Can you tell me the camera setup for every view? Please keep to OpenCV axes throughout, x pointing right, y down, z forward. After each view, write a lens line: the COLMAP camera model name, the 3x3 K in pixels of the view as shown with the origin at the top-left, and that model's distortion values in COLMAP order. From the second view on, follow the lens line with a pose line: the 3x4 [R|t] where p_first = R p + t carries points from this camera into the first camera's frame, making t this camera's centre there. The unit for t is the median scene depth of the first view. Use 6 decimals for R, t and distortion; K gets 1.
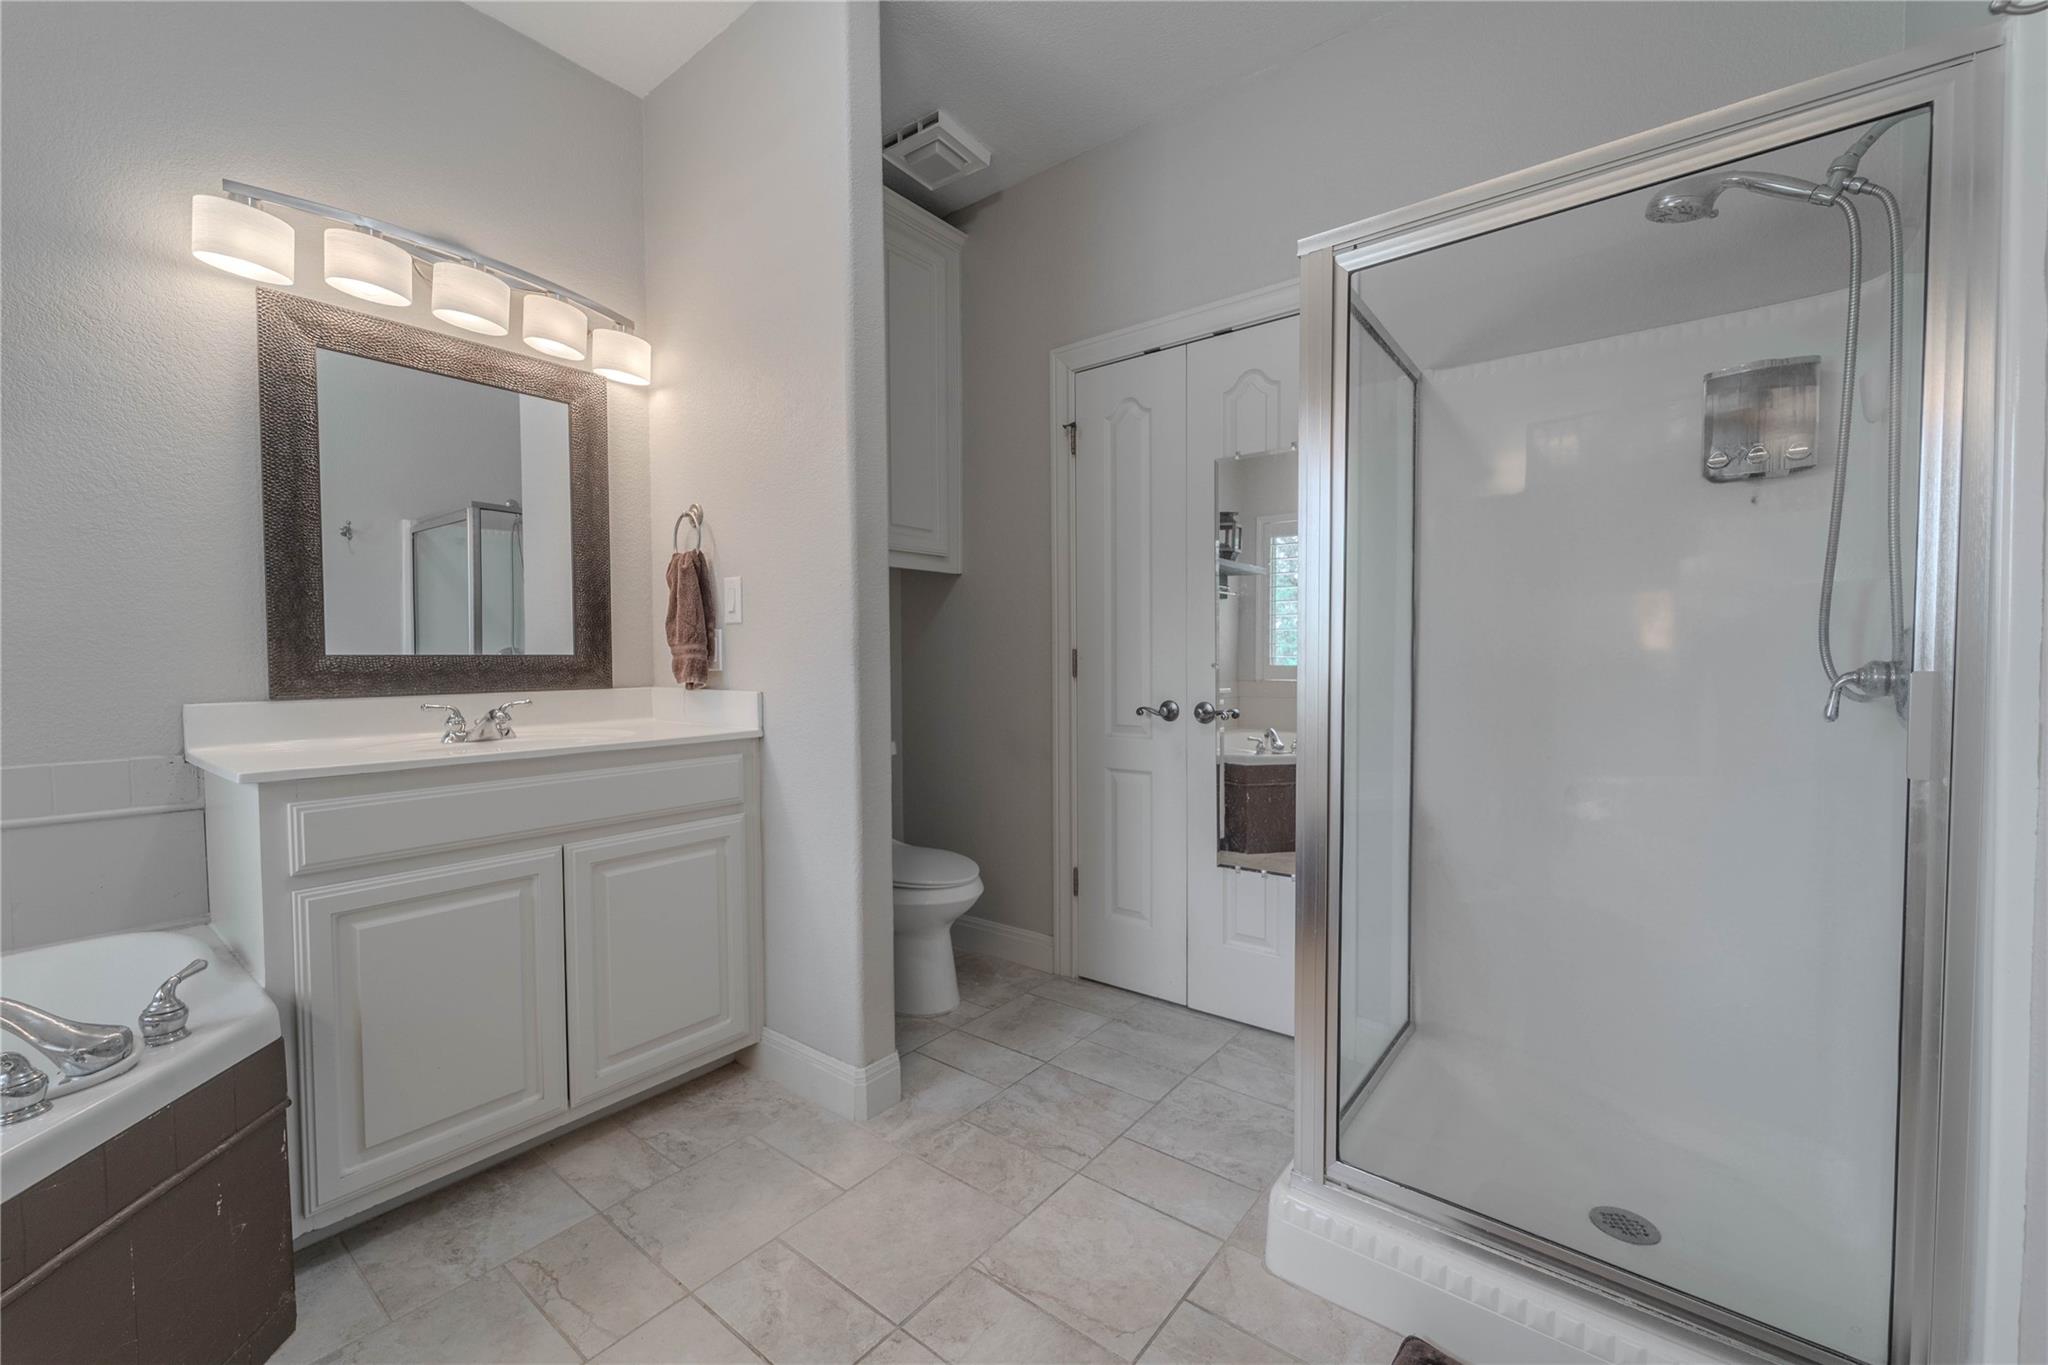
lens RADIAL K [[827.7, 0, 1026.8], [0, 827.7, 682.1], [0, 0, 1]] dist [-0.001433, -0.001158]
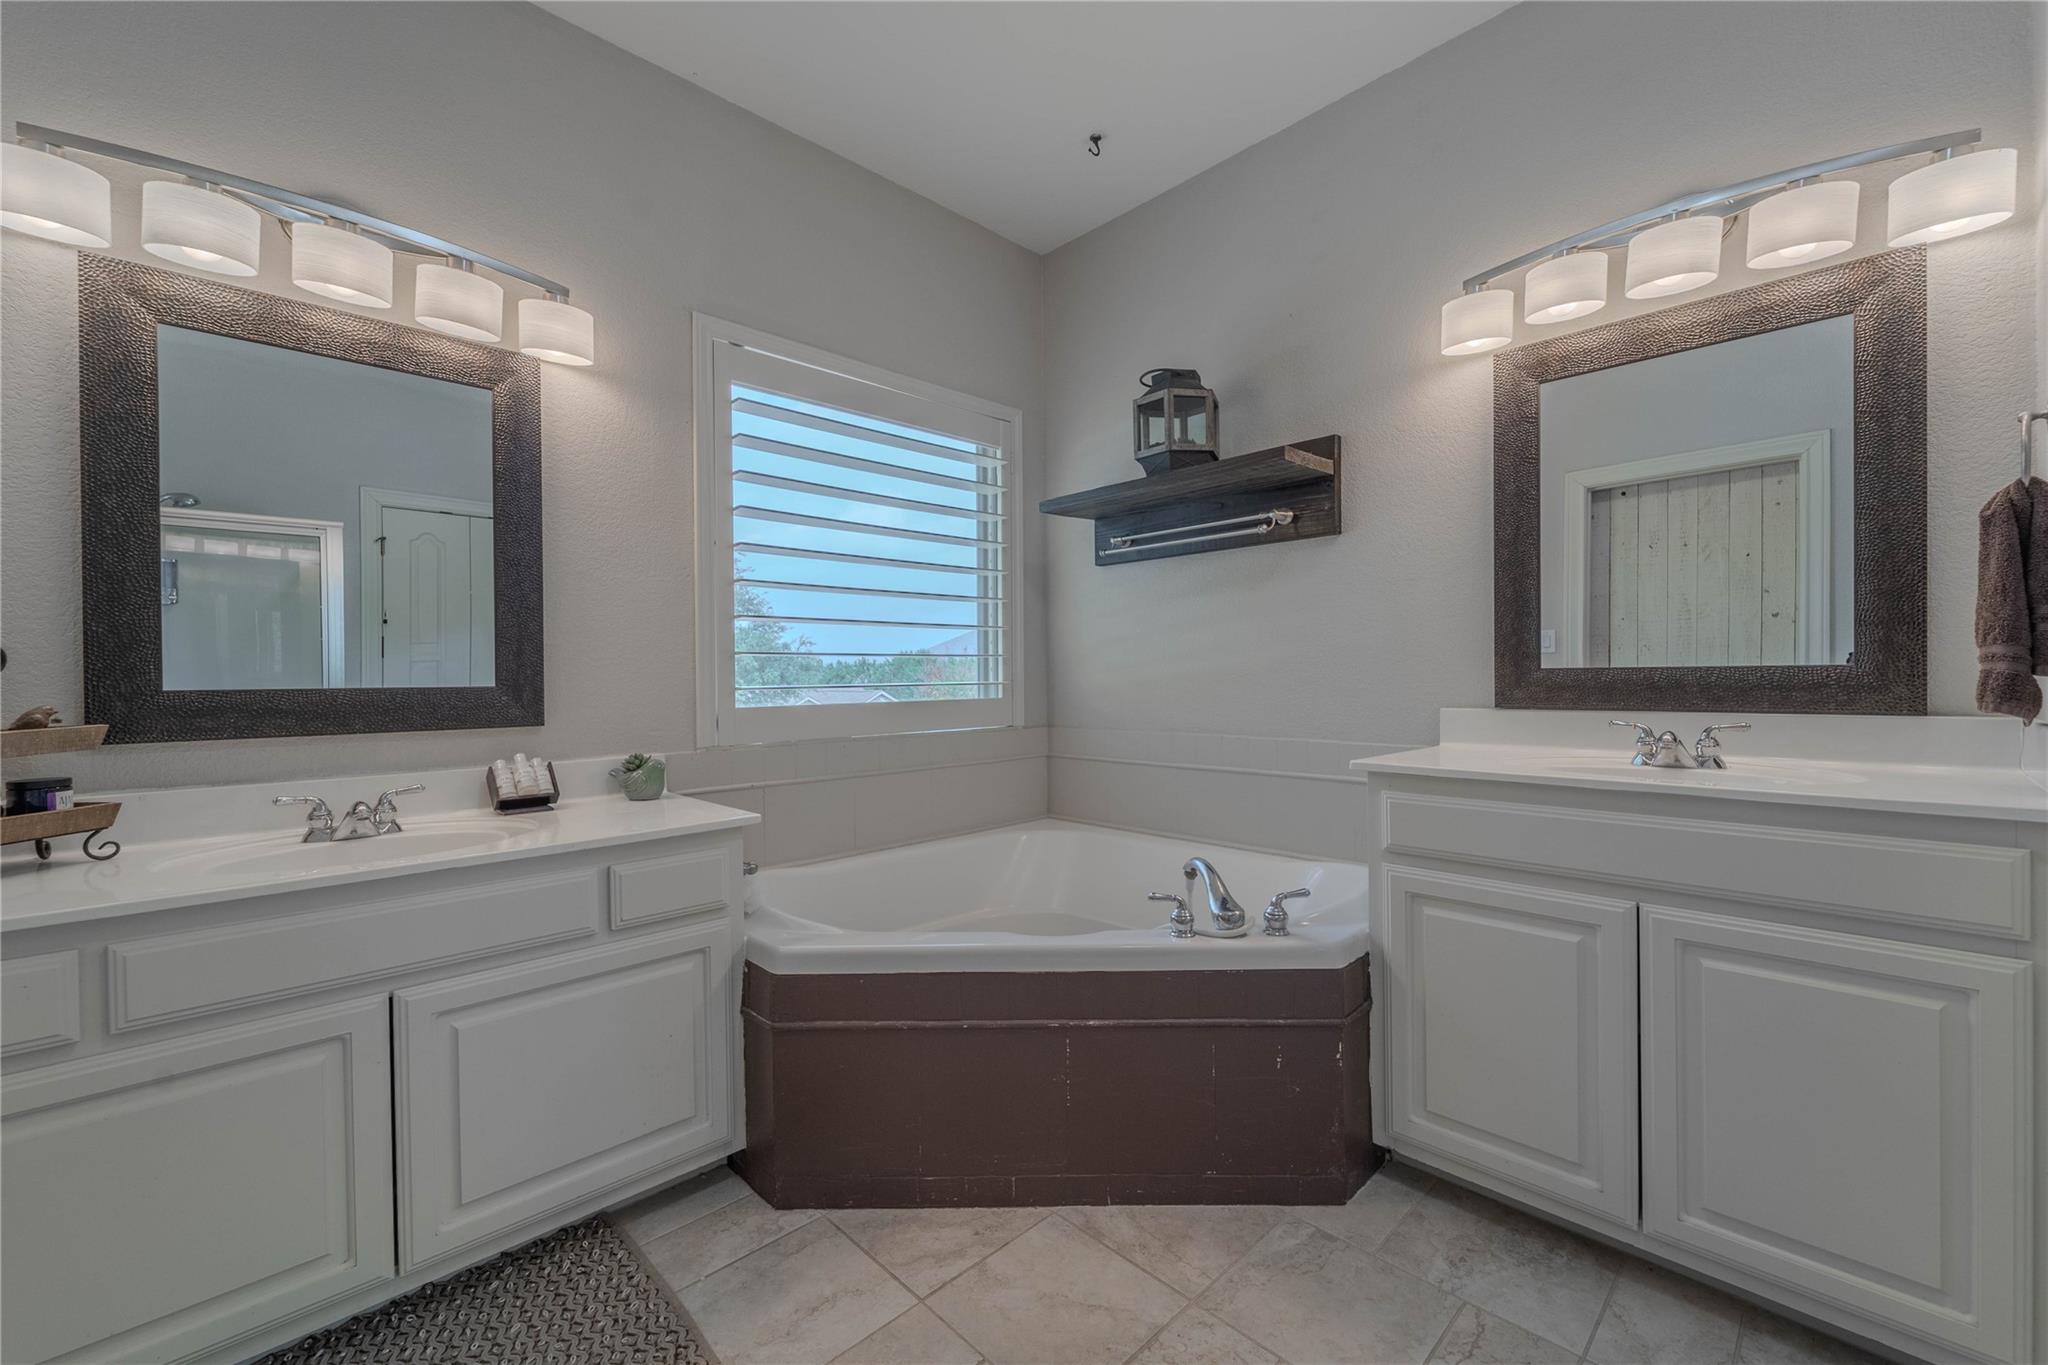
lens RADIAL K [[827.7, 0, 1028.9], [0, 827.7, 679.9], [0, 0, 1]] dist [-0.001433, -0.001158]
pose [[-0.137431, 0.011740, -0.990442, 0.318302], [-0.020715, 0.999677, 0.014724, -0.020479], [0.990295, 0.022541, -0.137144, 0.508185]]
